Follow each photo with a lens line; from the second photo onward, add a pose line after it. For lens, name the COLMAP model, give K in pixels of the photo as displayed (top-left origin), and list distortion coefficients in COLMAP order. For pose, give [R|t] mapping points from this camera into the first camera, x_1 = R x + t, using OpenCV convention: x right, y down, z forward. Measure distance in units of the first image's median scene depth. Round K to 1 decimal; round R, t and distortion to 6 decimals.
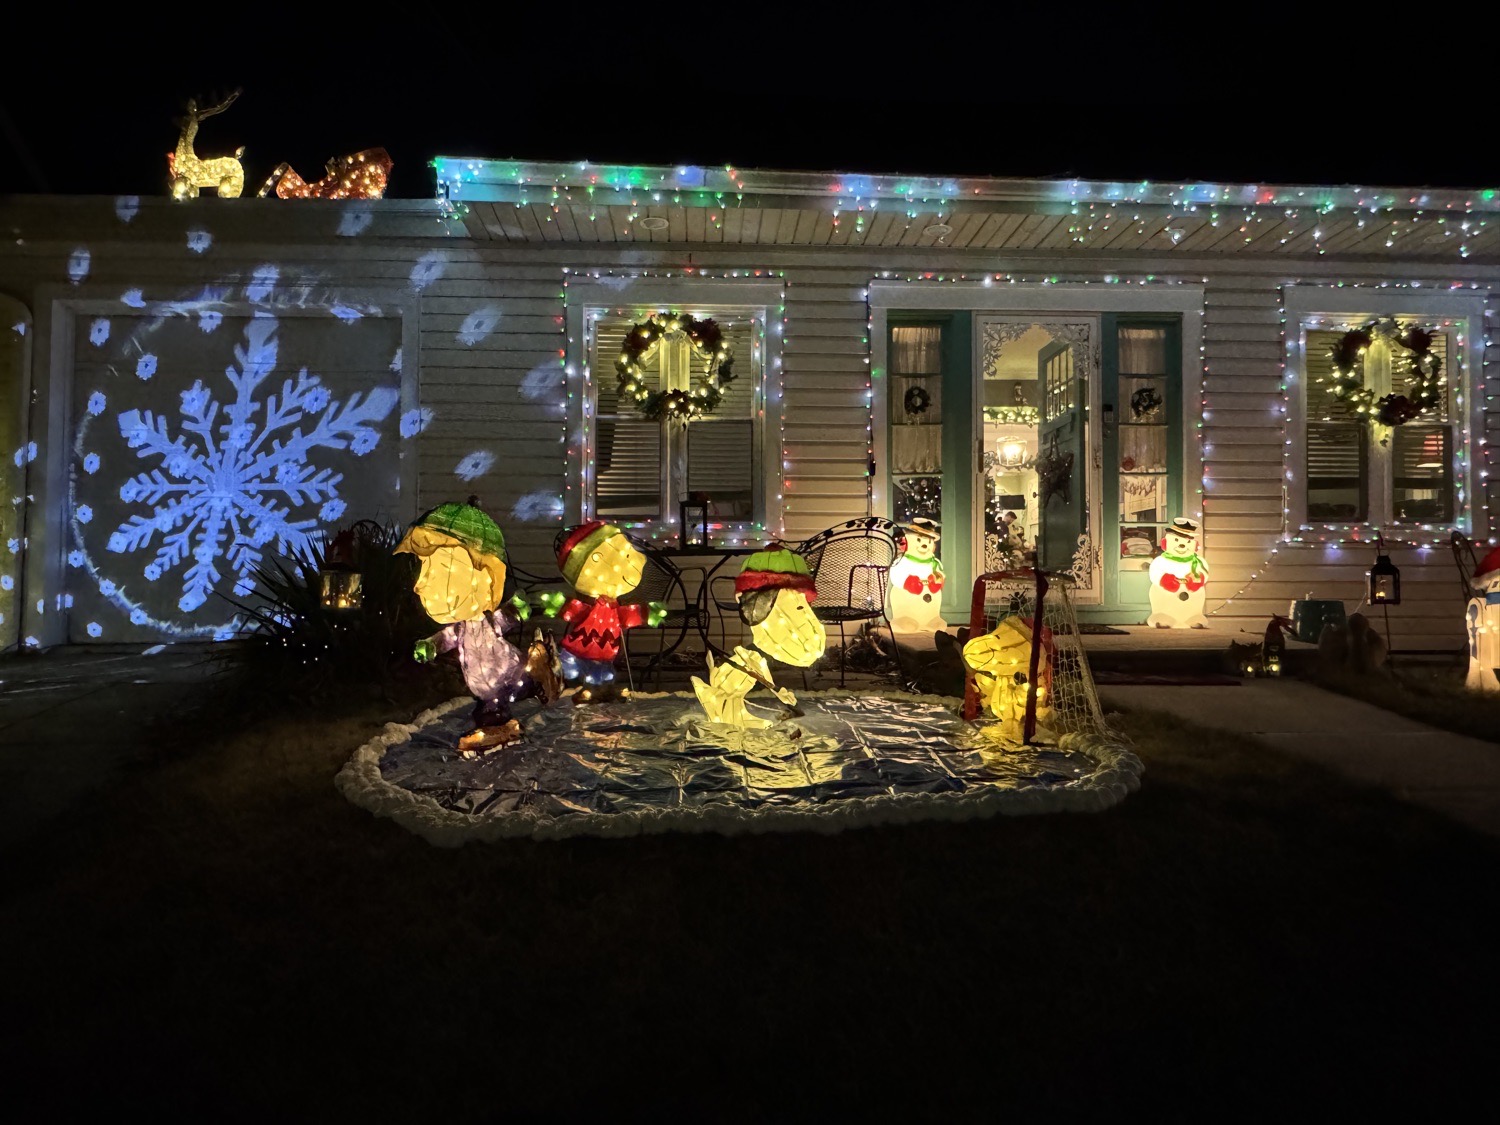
lens RADIAL K [[966.6, 0, 740.6], [0, 966.6, 568.4], [0, 0, 1]] dist [-0.003502, 0.000584]
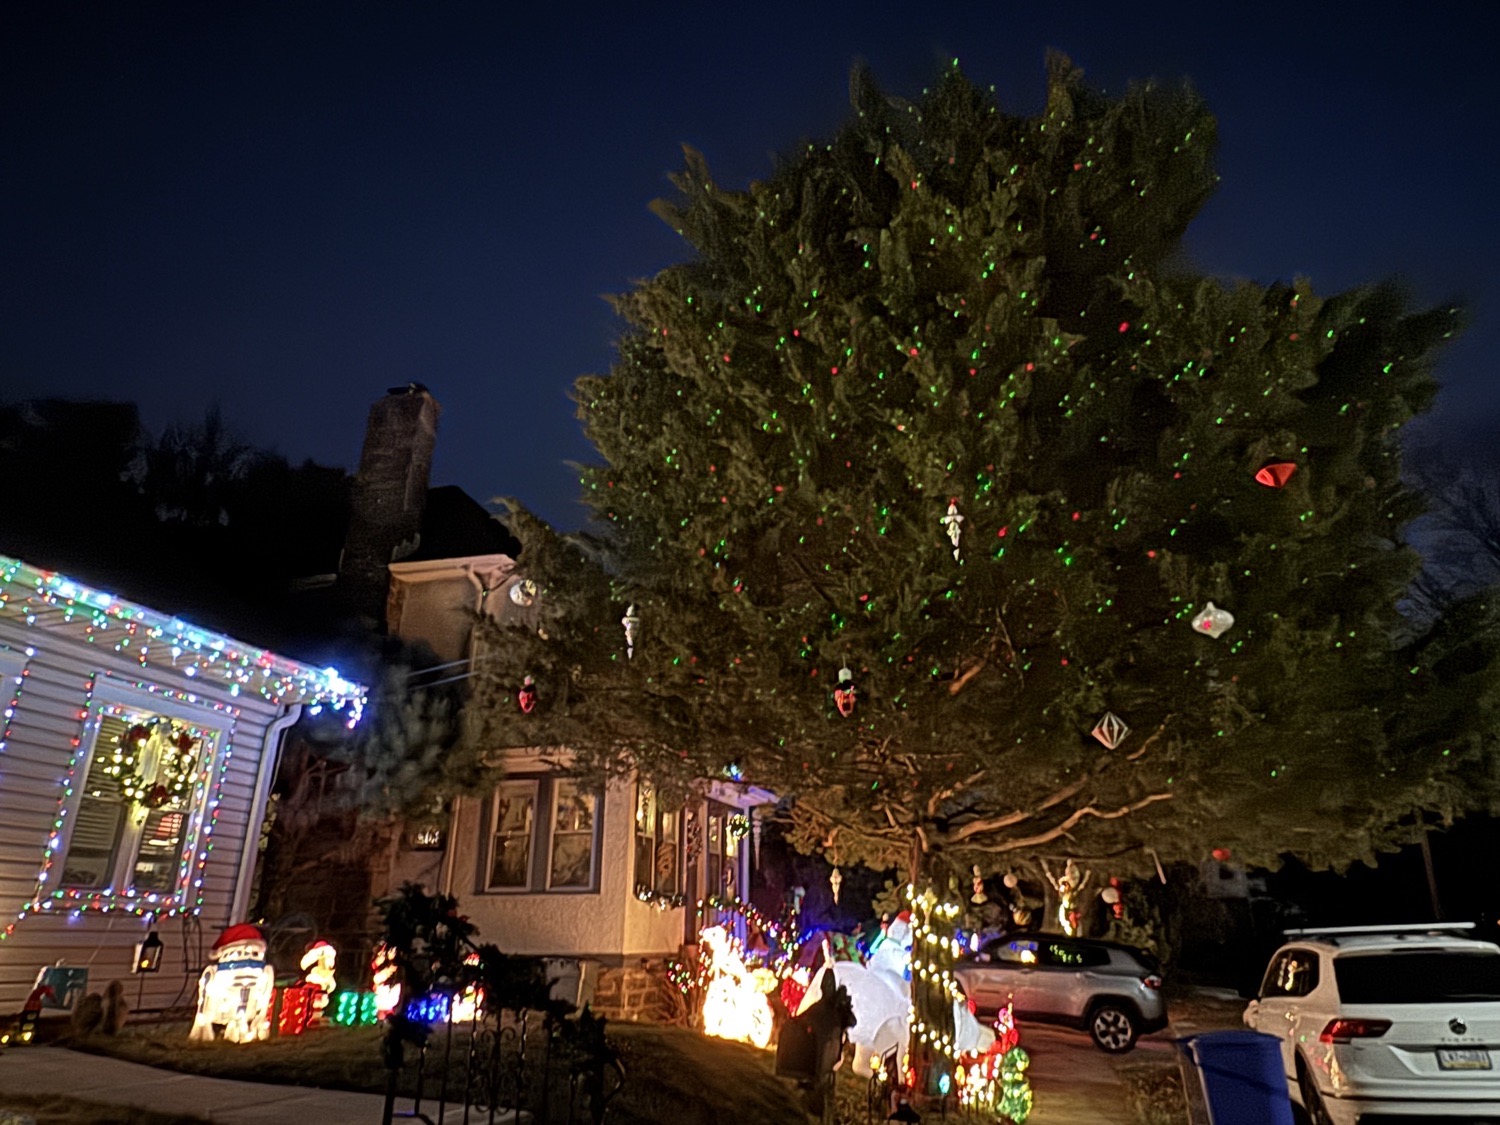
lens RADIAL K [[964.0, 0, 758.4], [0, 964.0, 565.7], [0, 0, 1]] dist [-0.004232, -0.000095]
pose [[0.336776, 0.344578, 0.876269, -0.235477], [-0.024330, 0.933506, -0.357735, -0.019527], [-0.941270, 0.099157, 0.322766, -0.142961]]
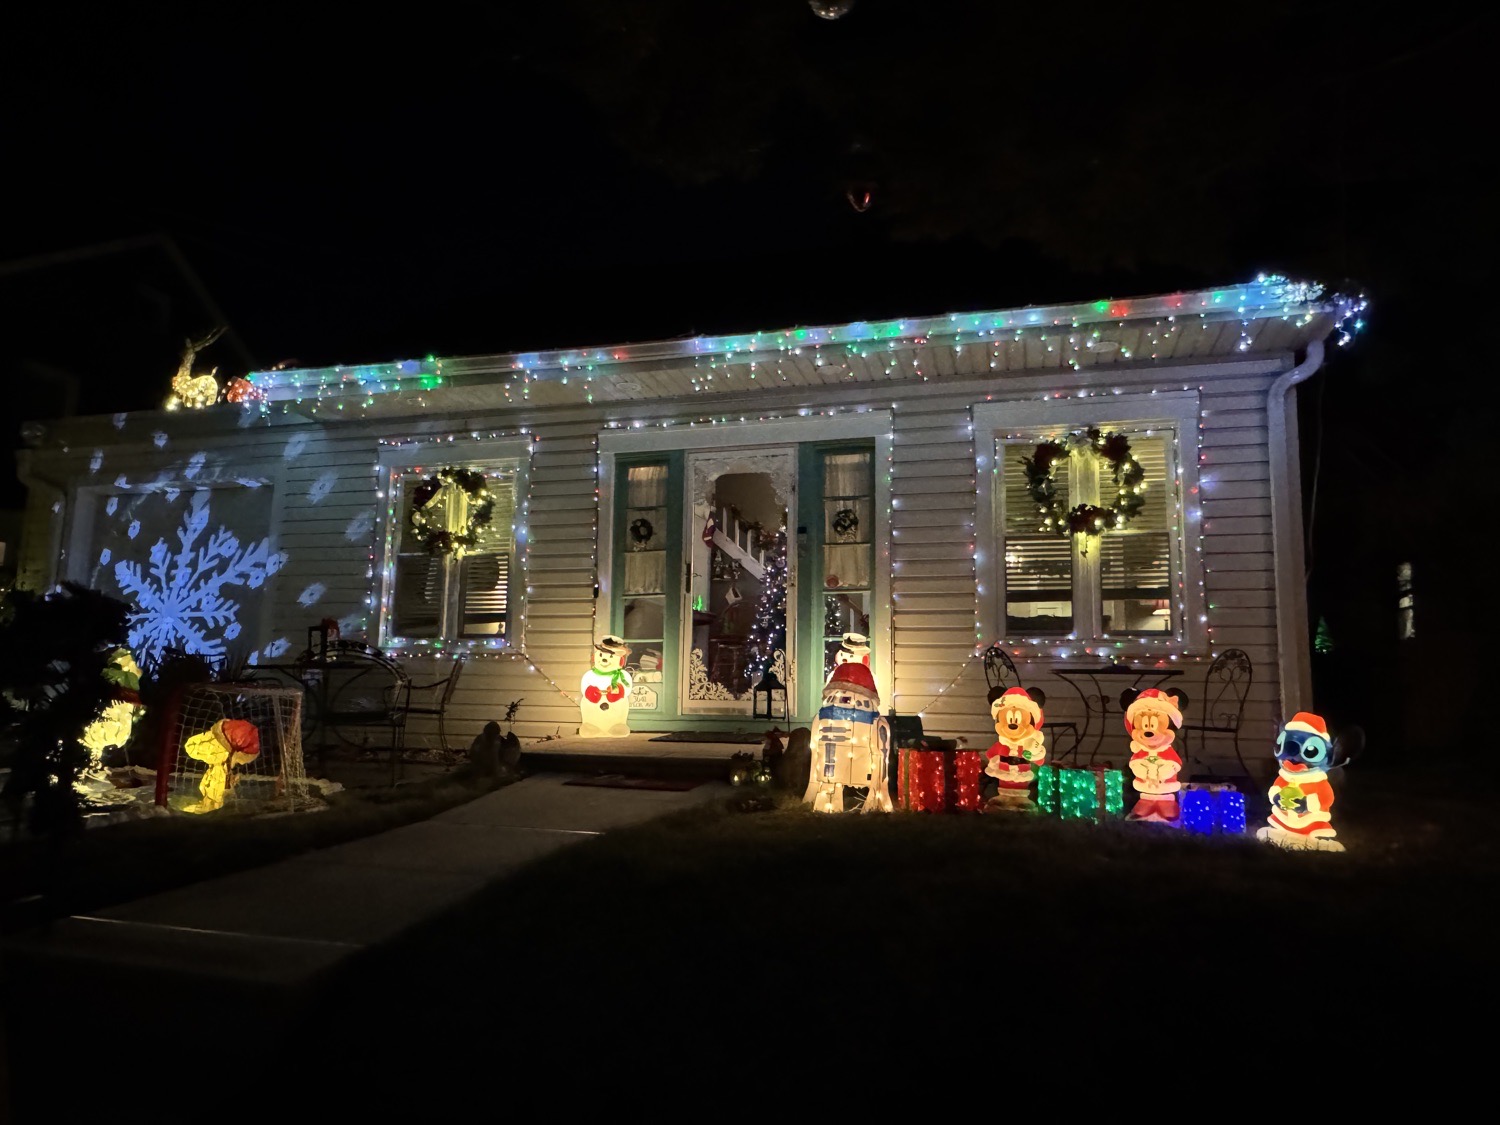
lens RADIAL K [[964.0, 0, 758.4], [0, 964.0, 565.7], [0, 0, 1]] dist [-0.004232, -0.000095]
pose [[0.947219, -0.029137, -0.319260, 0.682170], [-0.006875, 0.993786, -0.111095, -0.008446], [0.320513, 0.107426, 0.941133, -0.014559]]
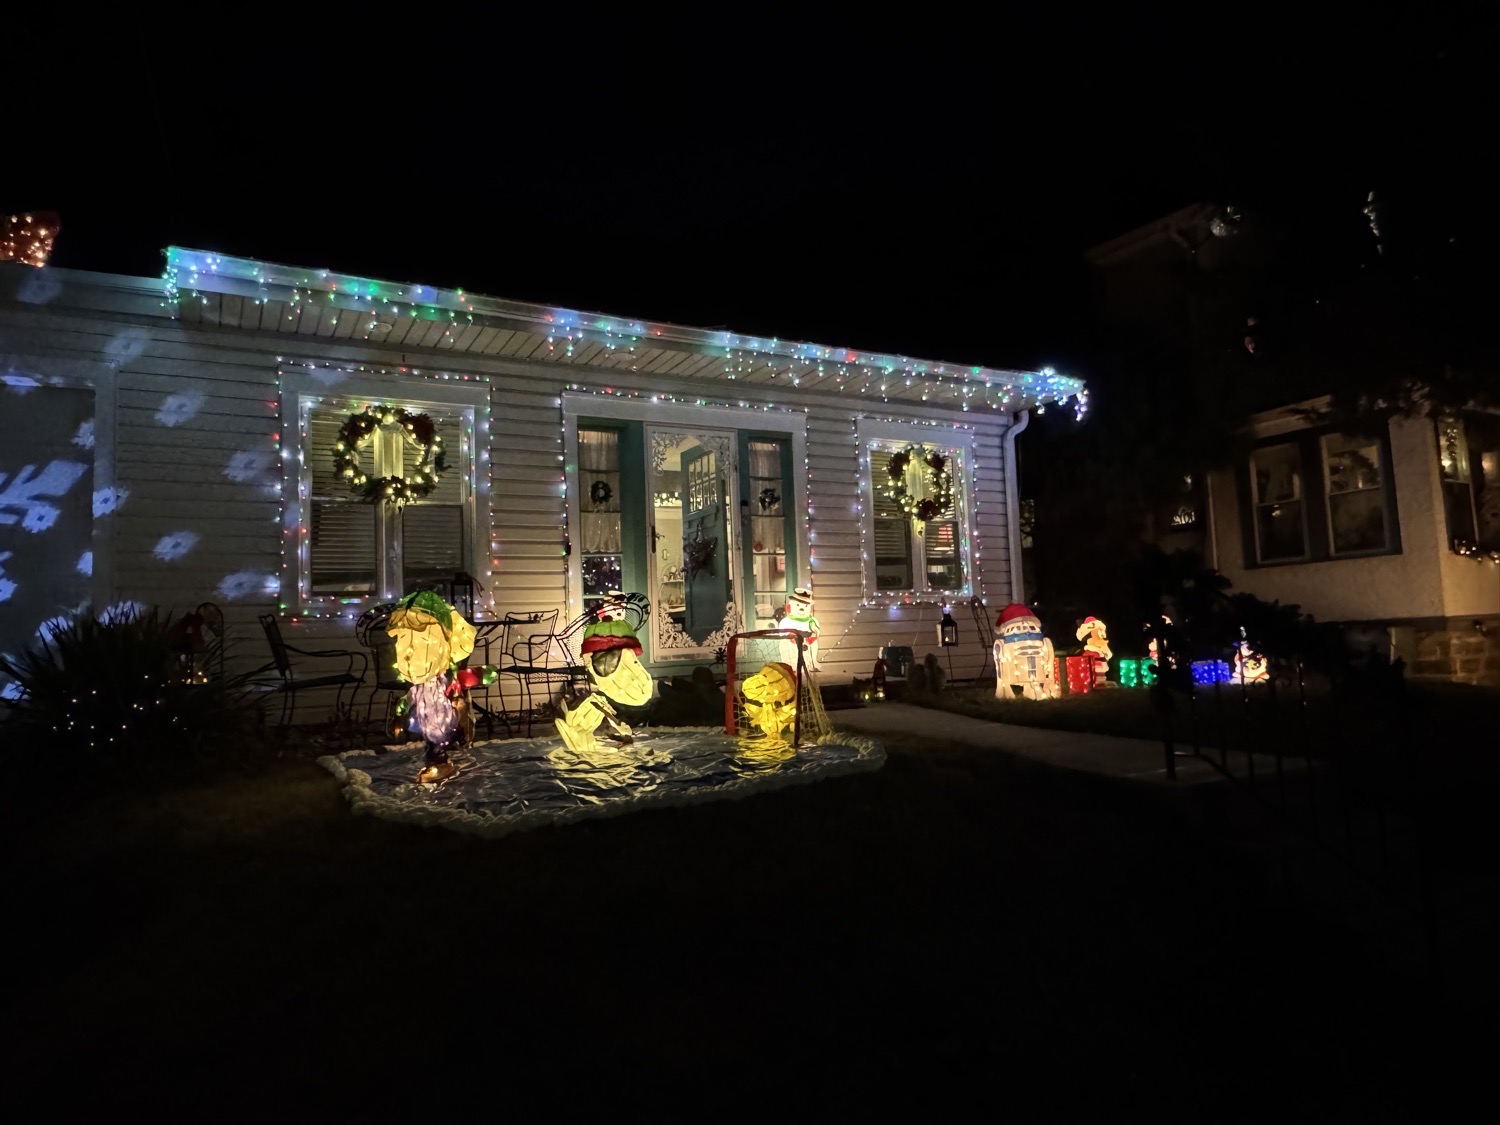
lens RADIAL K [[966.6, 0, 740.6], [0, 966.6, 568.4], [0, 0, 1]] dist [-0.003502, 0.000584]
pose [[0.896301, -0.002318, 0.443441, -0.196021], [0.032716, 0.997607, -0.060912, -0.001645], [-0.442238, 0.069103, 0.894231, -0.140797]]
